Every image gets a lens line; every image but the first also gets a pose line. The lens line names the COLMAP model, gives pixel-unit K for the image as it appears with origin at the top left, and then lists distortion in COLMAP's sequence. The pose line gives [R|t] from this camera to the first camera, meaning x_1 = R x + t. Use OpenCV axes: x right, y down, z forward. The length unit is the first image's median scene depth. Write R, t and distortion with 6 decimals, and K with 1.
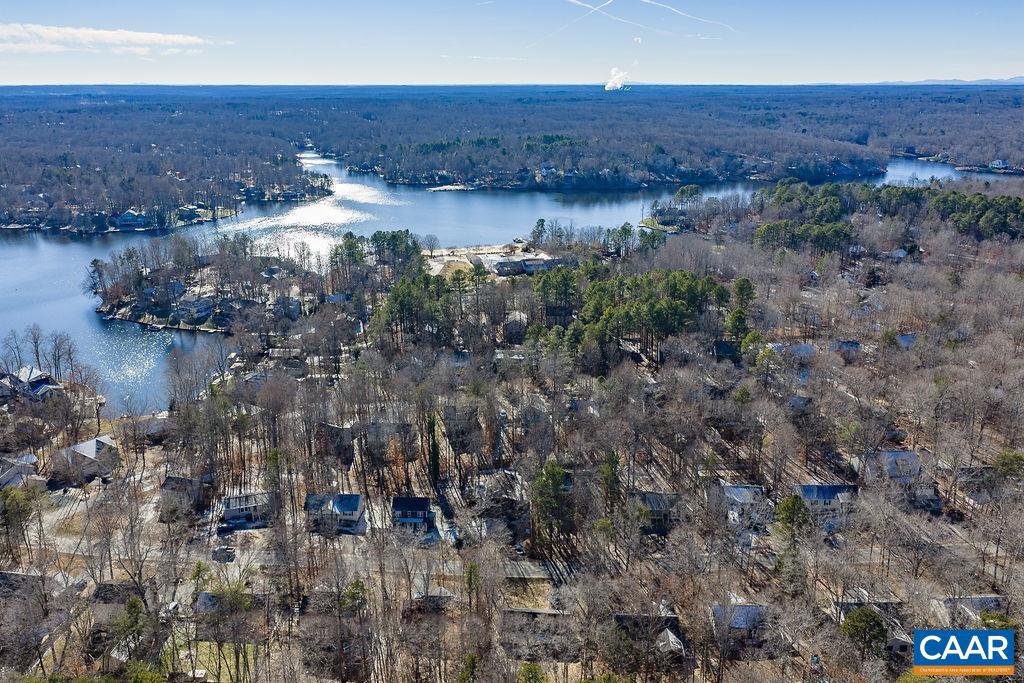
lens RADIAL K [[846.9, 0, 507.5], [0, 846.9, 352.0], [0, 0, 1]] dist [0.018666, -0.017692]
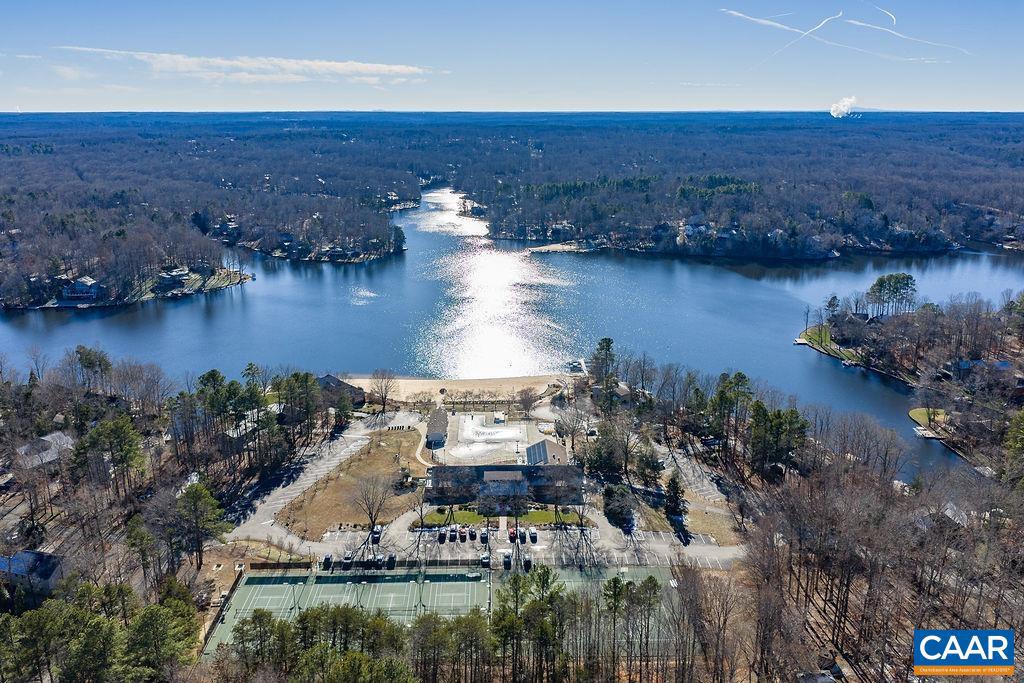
lens RADIAL K [[852.7, 0, 512.0], [0, 852.7, 341.5], [0, 0, 1]] dist [0.007200, -0.002190]
pose [[0.970361, 0.063014, -0.233298, 0.073006], [-0.072811, 0.996779, -0.033612, -0.083346], [0.230429, 0.049603, 0.971824, 0.264193]]
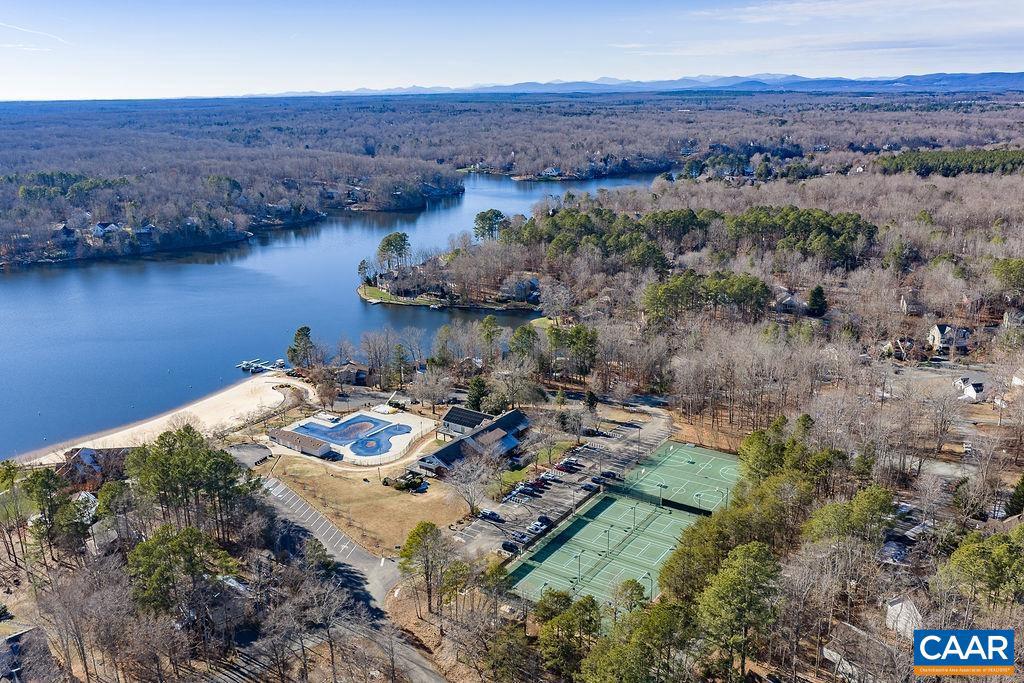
lens RADIAL K [[846.9, 0, 507.5], [0, 846.9, 352.0], [0, 0, 1]] dist [0.018666, -0.017692]
pose [[0.779431, -0.196776, 0.594783, -0.122035], [0.206378, 0.977047, 0.052795, -0.090297], [-0.591519, 0.081600, 0.802151, 0.290823]]
